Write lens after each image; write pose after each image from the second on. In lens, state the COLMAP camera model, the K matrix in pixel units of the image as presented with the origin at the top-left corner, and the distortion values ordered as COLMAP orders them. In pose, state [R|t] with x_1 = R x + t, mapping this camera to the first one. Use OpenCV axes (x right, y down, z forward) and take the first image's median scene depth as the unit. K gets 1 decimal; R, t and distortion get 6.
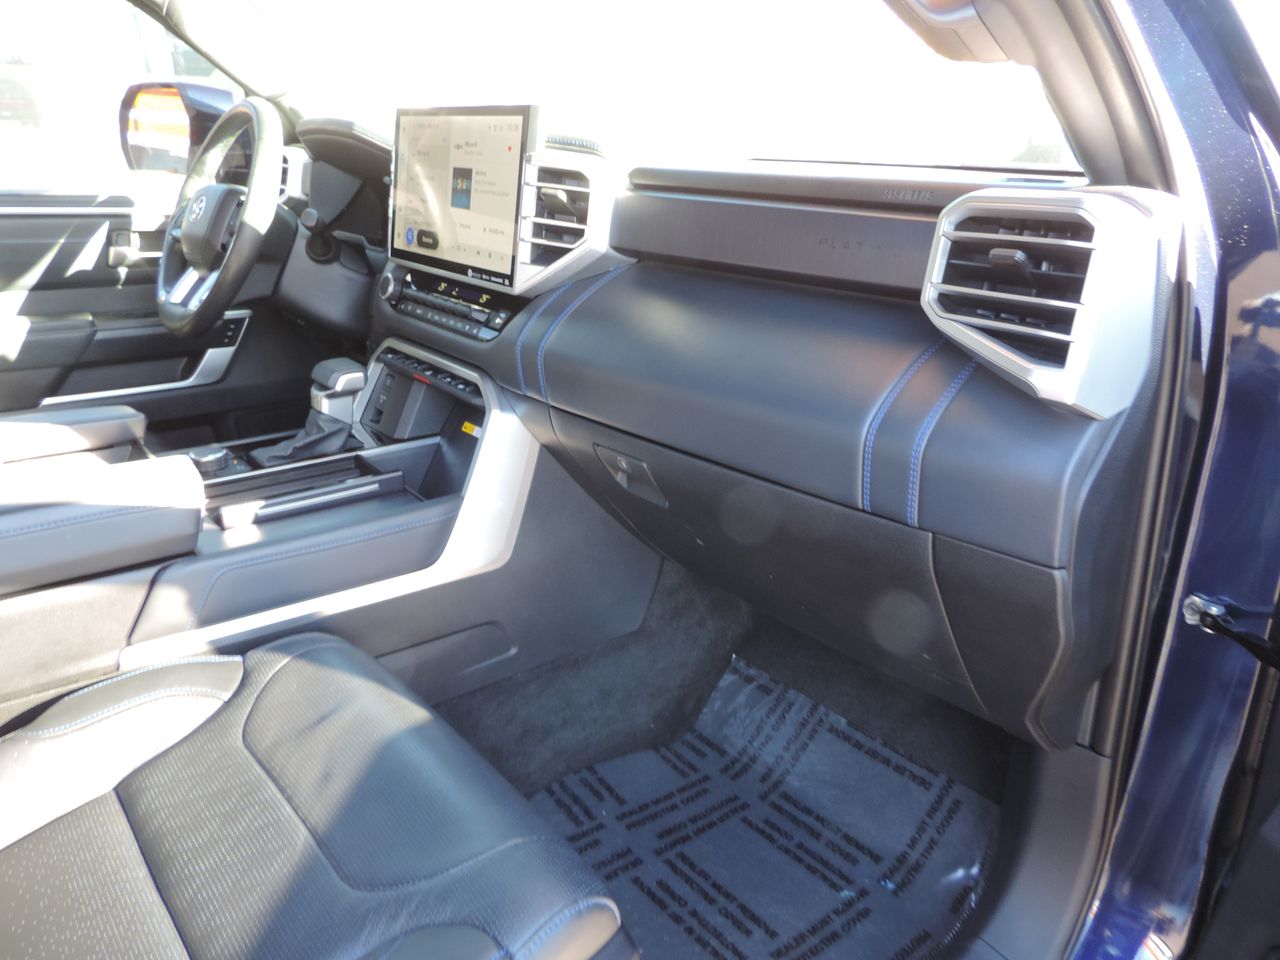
lens RADIAL K [[898.3, 0, 639.4], [0, 898.3, 498.6], [0, 0, 1]] dist [-0.026561, -0.001650]
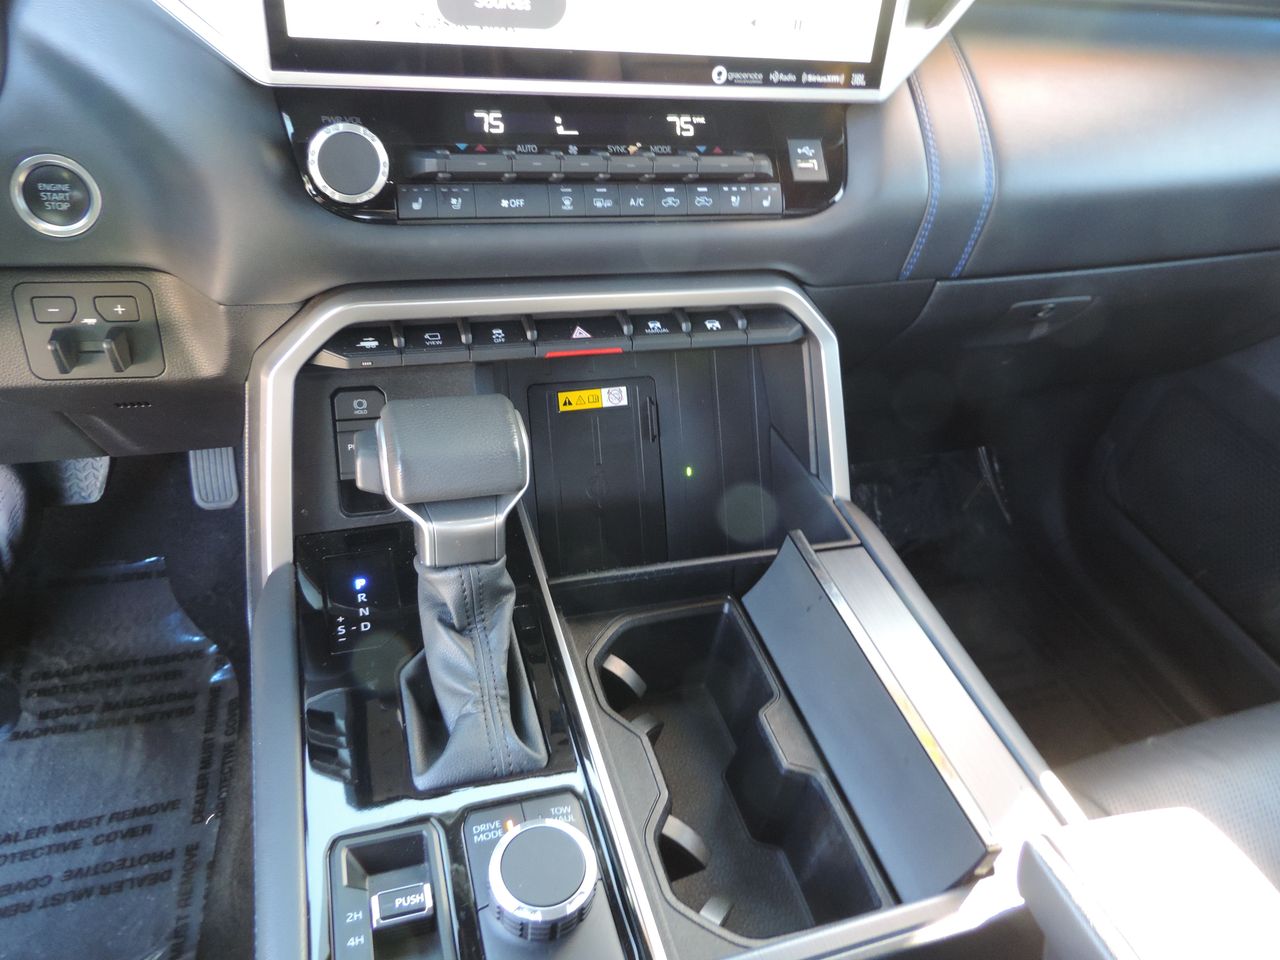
lens RADIAL K [[898.3, 0, 639.4], [0, 898.3, 498.6], [0, 0, 1]] dist [-0.026561, -0.001650]
pose [[0.387500, -0.587508, 0.710407, -0.643485], [0.254964, 0.808857, 0.529852, -0.331271], [-0.885910, -0.024190, 0.463226, 0.846340]]
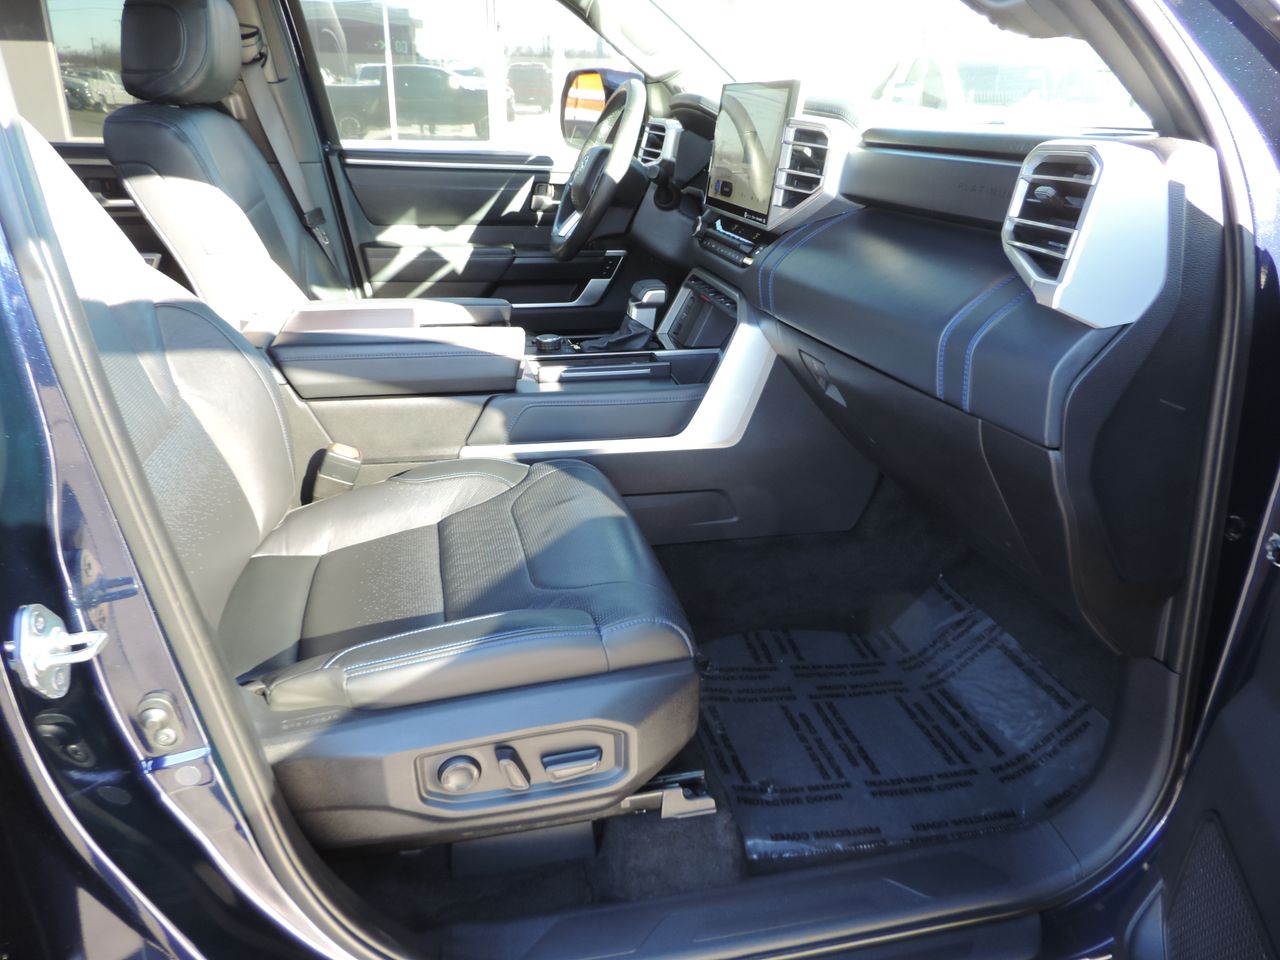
lens RADIAL K [[858.3, 0, 612.9], [0, 858.3, 508.9], [0, 0, 1]] dist [-0.058733, 0.001044]
pose [[0.884125, 0.177629, -0.432170, 0.246323], [-0.154302, 0.984027, 0.088784, 0.082453], [0.441037, -0.011812, 0.897411, -0.173431]]
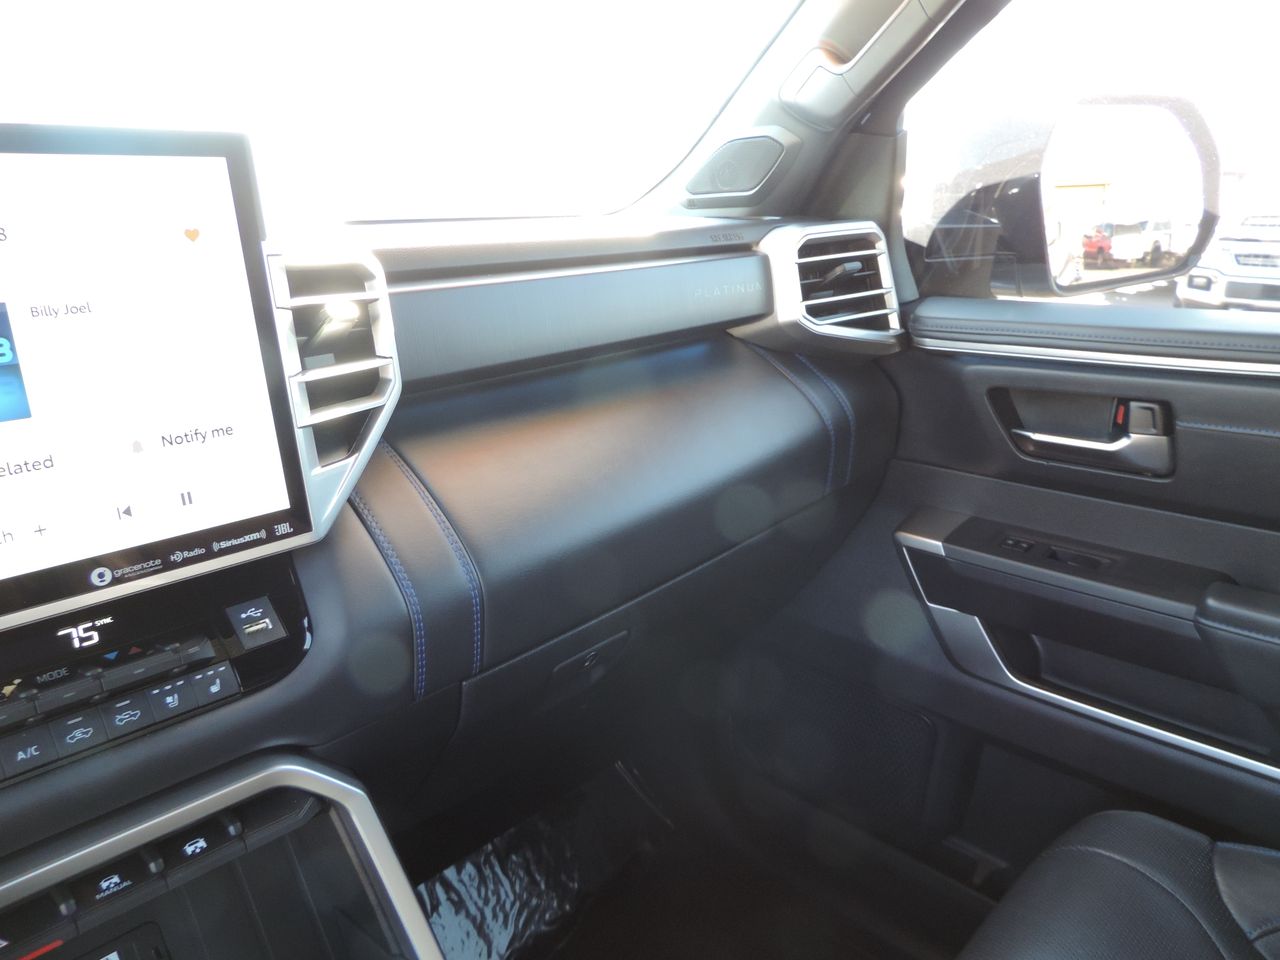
lens RADIAL K [[901.0, 0, 638.4], [0, 901.0, 487.8], [0, 0, 1]] dist [-0.018229, 0.005293]
pose [[-0.094130, -0.337628, 0.936561, -0.548599], [0.375712, 0.859129, 0.347475, -0.333876], [-0.921944, 0.384585, 0.045981, 0.784074]]
